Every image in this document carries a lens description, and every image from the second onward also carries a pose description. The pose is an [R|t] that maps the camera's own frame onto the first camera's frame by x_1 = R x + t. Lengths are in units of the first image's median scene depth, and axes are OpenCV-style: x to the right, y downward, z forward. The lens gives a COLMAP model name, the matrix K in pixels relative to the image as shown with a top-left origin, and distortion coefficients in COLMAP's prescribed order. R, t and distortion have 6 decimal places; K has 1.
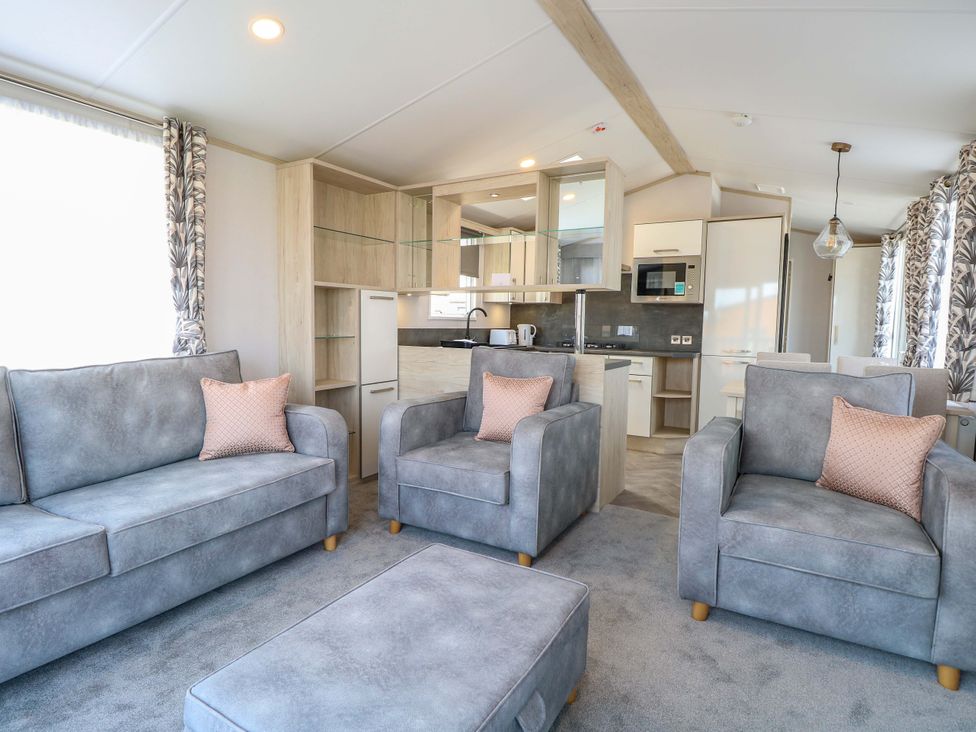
lens RADIAL K [[512.4, 0, 498.8], [0, 512.4, 363.6], [0, 0, 1]] dist [-0.003926, -0.009375]
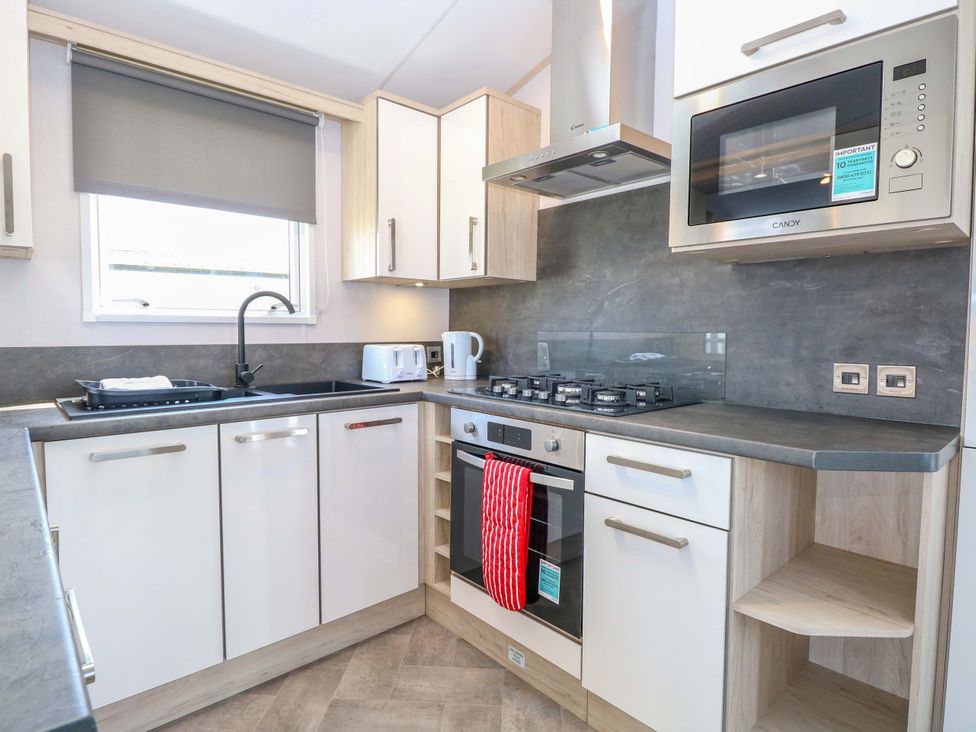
lens RADIAL K [[533.1, 0, 496.0], [0, 533.1, 361.0], [0, 0, 1]] dist [-0.016689, -0.003774]
pose [[0.950925, 0.003266, -0.309404, 0.269957], [-0.011103, 0.999660, -0.023573, -0.051088], [0.309222, 0.025852, 0.950639, 0.714627]]
